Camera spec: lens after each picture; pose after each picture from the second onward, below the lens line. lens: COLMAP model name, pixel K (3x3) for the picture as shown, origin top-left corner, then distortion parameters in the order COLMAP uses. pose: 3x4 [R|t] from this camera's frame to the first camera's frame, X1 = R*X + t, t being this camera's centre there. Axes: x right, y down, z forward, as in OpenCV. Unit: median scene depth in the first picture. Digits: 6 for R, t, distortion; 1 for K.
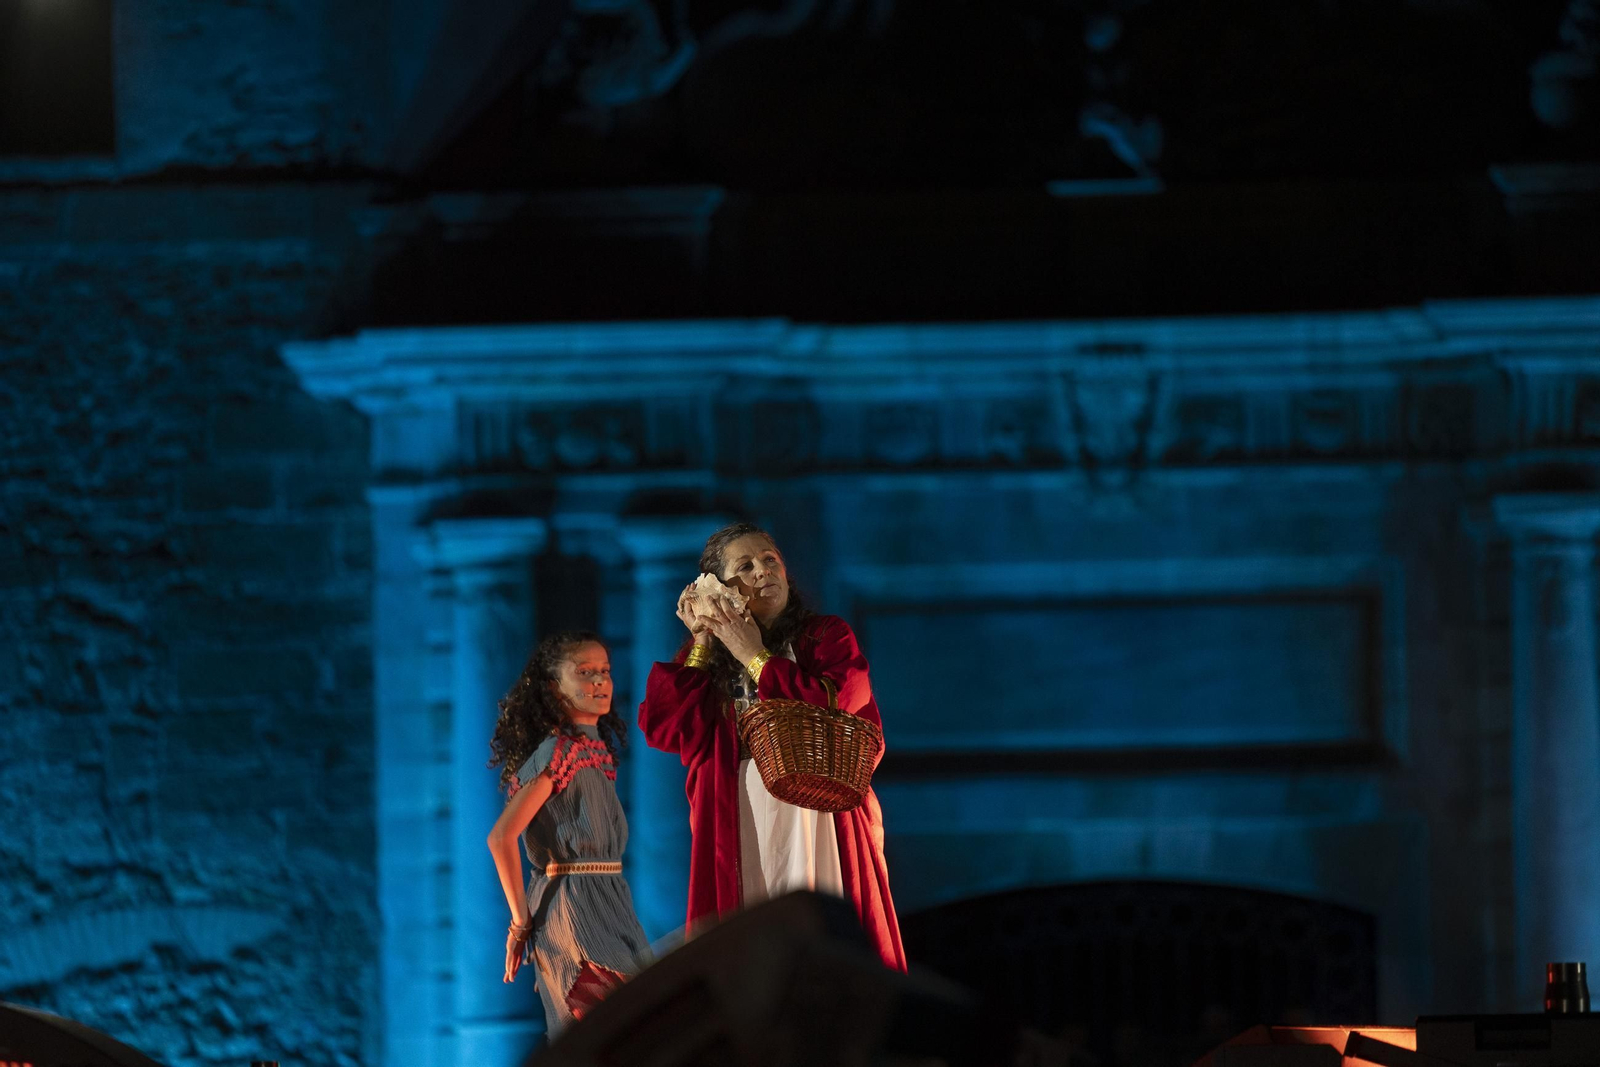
lens RADIAL K [[9367.4, 0, 800.0], [0, 9367.4, 533.5], [0, 0, 1]] dist [0.134552, 8.019251]
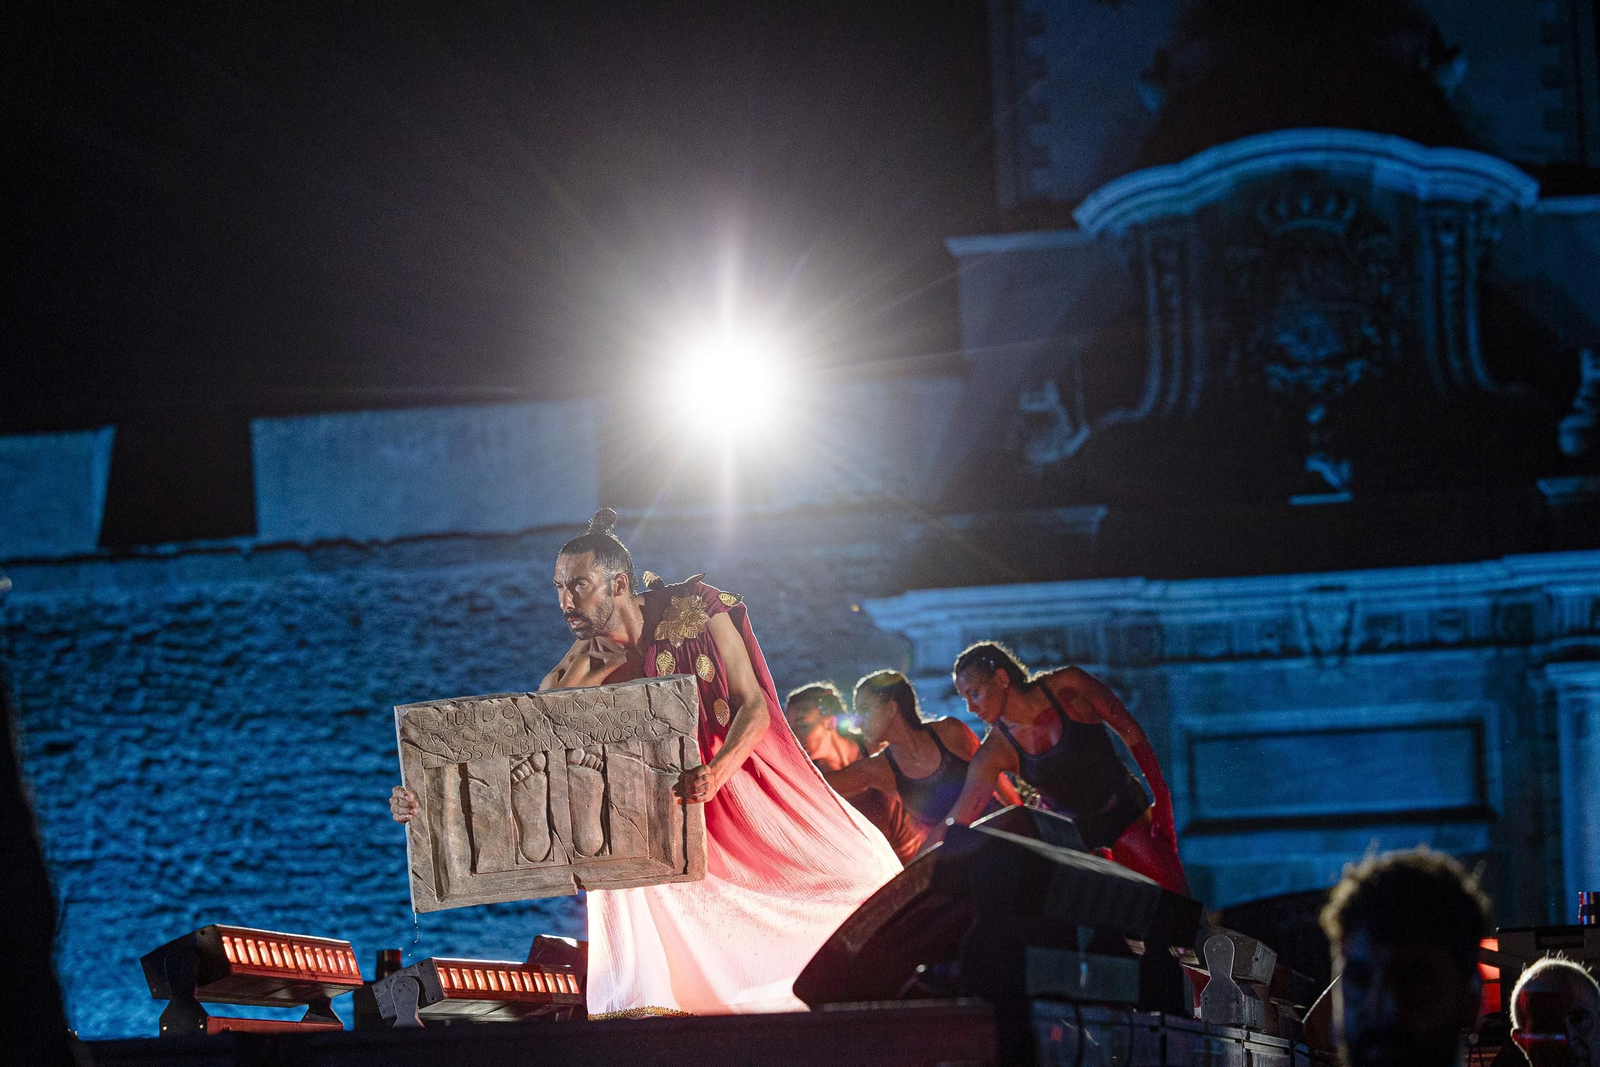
lens RADIAL K [[4579.5, 0, 800.0], [0, 4579.5, 533.5], [0, 0, 1]] dist [-0.055049, 0.846406]
pose [[0.996480, -0.031658, -0.077622, 0.001214], [0.028369, 0.998667, -0.043112, 0.004441], [0.078883, 0.040758, 0.996050, 0.124000]]
